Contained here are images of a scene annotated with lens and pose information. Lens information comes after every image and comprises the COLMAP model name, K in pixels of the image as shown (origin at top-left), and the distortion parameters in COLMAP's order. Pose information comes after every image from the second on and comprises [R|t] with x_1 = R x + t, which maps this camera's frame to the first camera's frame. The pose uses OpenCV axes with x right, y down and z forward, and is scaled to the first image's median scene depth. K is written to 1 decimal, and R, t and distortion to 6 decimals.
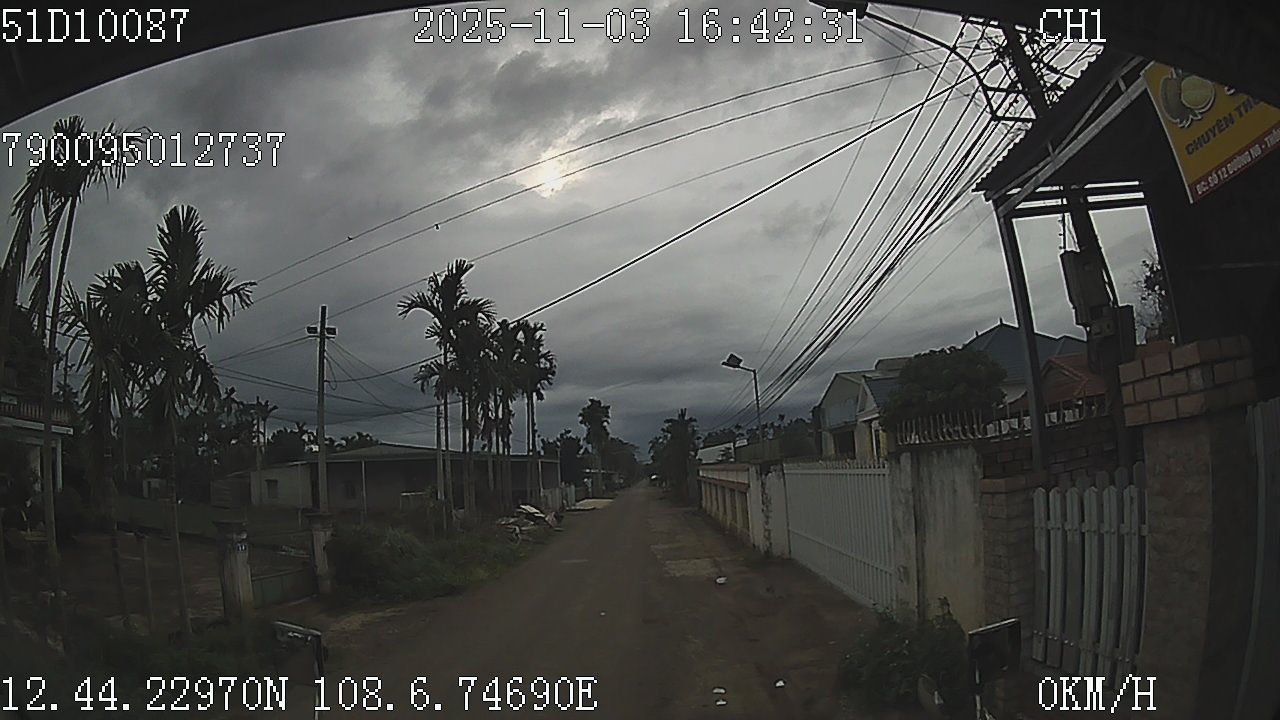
lens RADIAL K [[961.3, 0, 640.0], [0, 961.3, 360.0], [0, 0, 1]] dist [-0.322939, 0.084267]
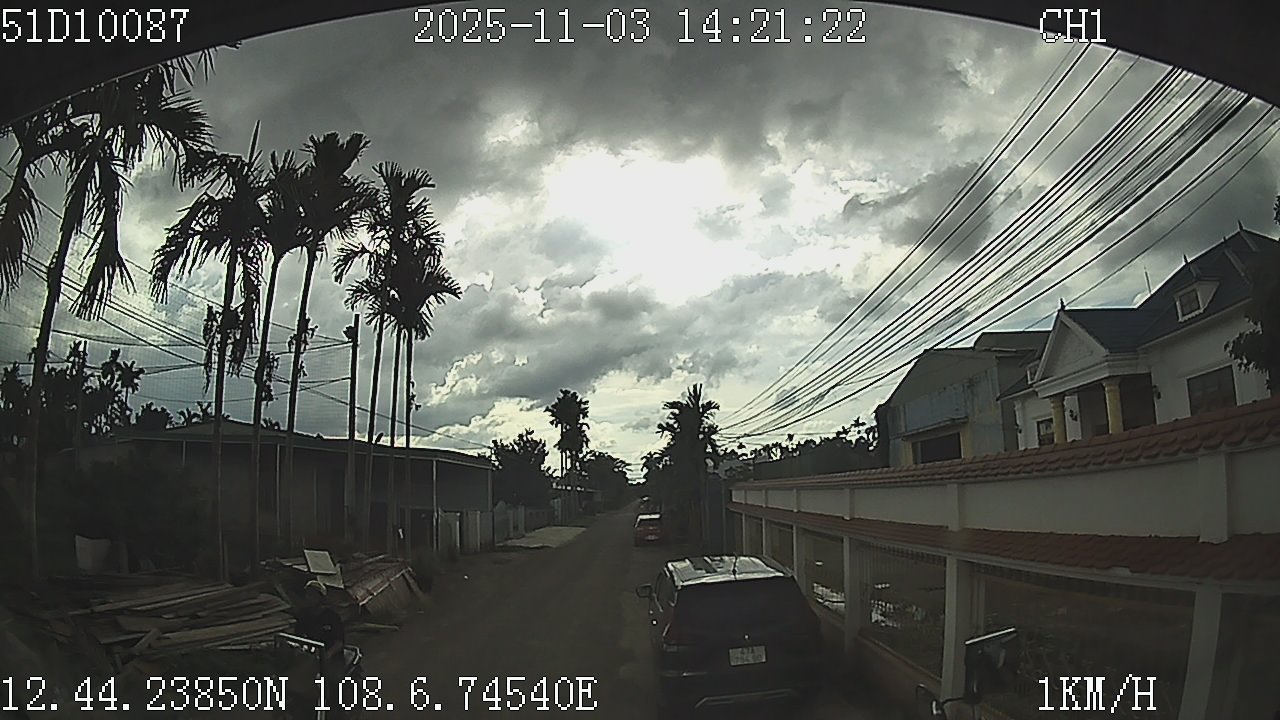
lens RADIAL K [[961.3, 0, 640.0], [0, 961.3, 360.0], [0, 0, 1]] dist [-0.322939, 0.084267]
pose [[0.999419, 0.033953, 0.002862, 0.017213], [-0.033881, 0.999175, -0.022412, 0.121641], [-0.003620, 0.022302, 0.999745, 0.992666]]
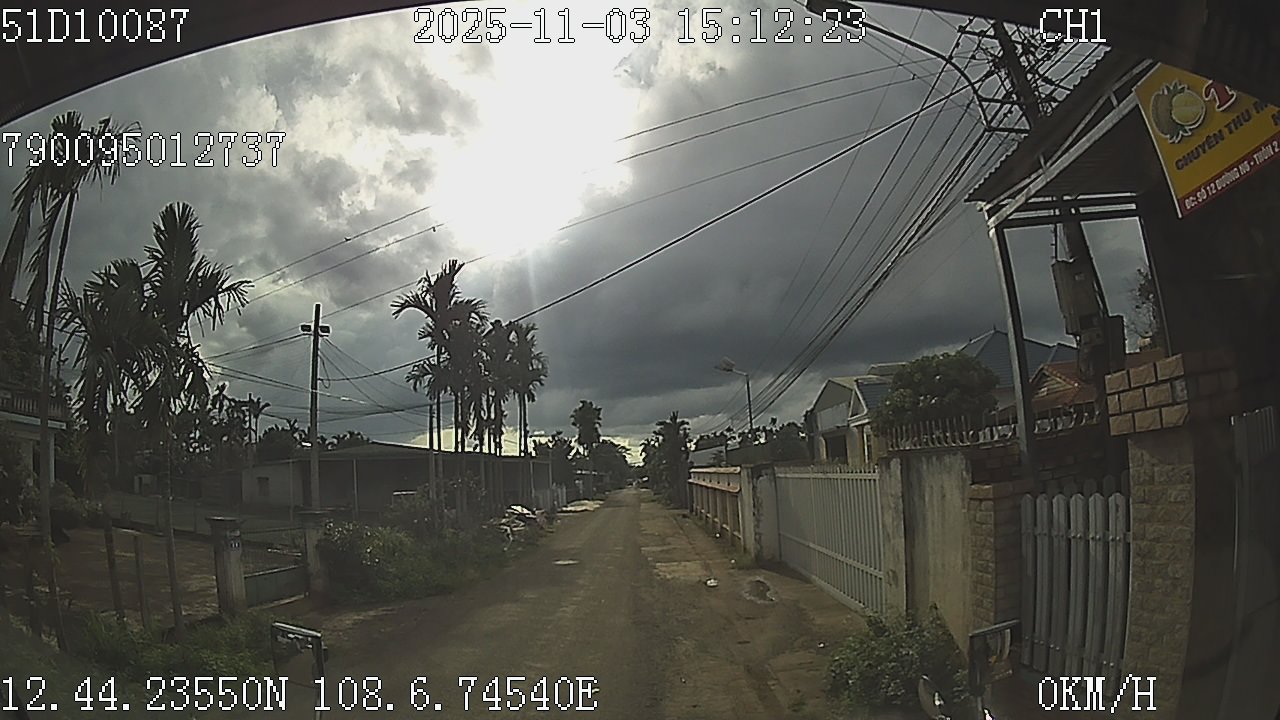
lens RADIAL K [[966.9, 0, 649.8], [0, 966.9, 359.7], [0, 0, 1]] dist [-0.326126, 0.092431]
pose [[0.999752, 0.012535, 0.018384, -0.002257], [-0.012500, 0.999920, -0.002042, -0.002010], [-0.018408, 0.001811, 0.999829, -0.016084]]
